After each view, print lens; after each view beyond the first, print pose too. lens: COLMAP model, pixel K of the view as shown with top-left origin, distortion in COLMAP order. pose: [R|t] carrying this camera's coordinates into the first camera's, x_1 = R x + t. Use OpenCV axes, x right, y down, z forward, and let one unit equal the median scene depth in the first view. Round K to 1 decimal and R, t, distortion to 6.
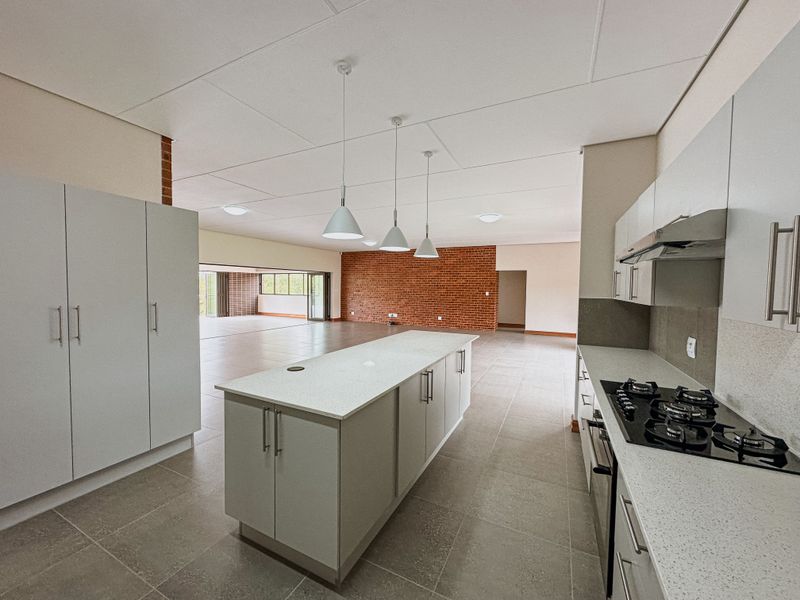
lens RADIAL K [[319.6, 0, 400.0], [0, 319.6, 300.0], [0, 0, 1]] dist [0.000825, 0.000241]
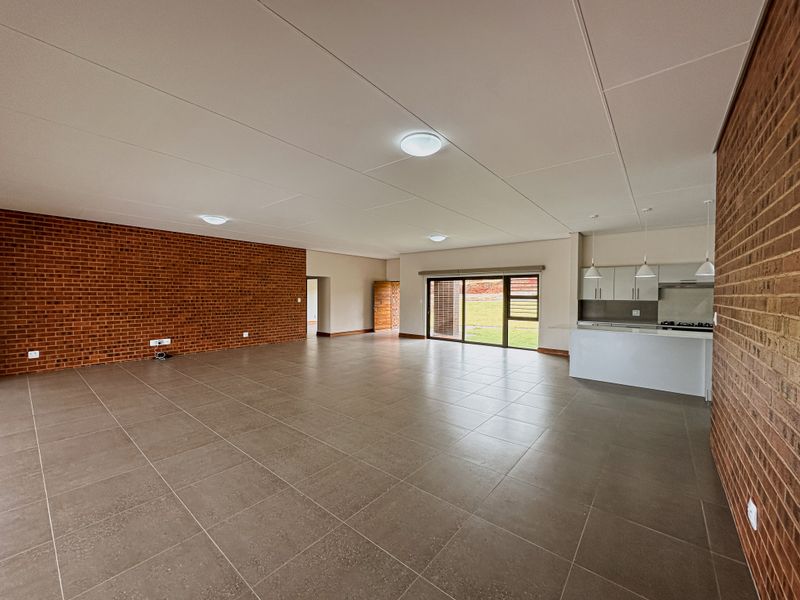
lens RADIAL K [[319.6, 0, 400.0], [0, 319.6, 300.0], [0, 0, 1]] dist [0.000825, 0.000241]
pose [[0.221987, -0.028637, 0.974629, -0.538754], [0.034299, 0.999179, 0.021546, -0.028978], [-0.974446, 0.028646, 0.222787, 0.491466]]
